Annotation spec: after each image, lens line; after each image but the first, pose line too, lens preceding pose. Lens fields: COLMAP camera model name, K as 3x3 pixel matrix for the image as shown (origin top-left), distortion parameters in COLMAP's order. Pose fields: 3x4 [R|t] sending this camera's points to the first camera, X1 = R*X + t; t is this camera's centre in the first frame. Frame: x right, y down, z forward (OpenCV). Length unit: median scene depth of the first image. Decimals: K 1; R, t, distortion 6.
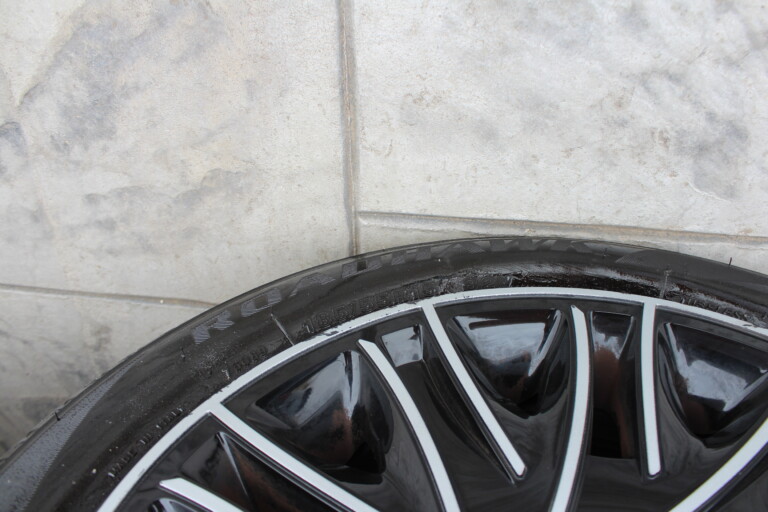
lens RADIAL K [[641.4, 0, 381.1], [0, 641.4, 258.2], [0, 0, 1]] dist [-0.158285, 0.137050]
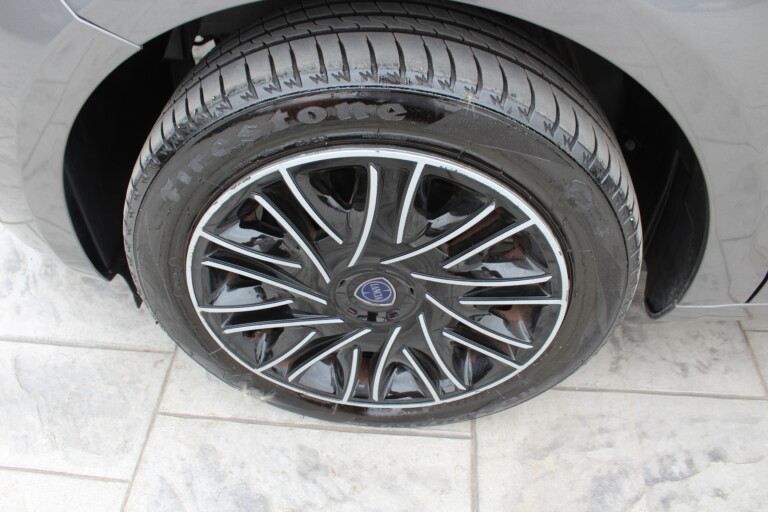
lens RADIAL K [[641.4, 0, 379.5], [0, 641.4, 253.6], [0, 0, 1]] dist [-0.158285, 0.137050]
pose [[-0.988024, 0.030963, 0.151163, -0.072701], [-0.004669, -0.985210, 0.171286, 0.177006], [0.154230, 0.168529, 0.973556, -1.192814]]
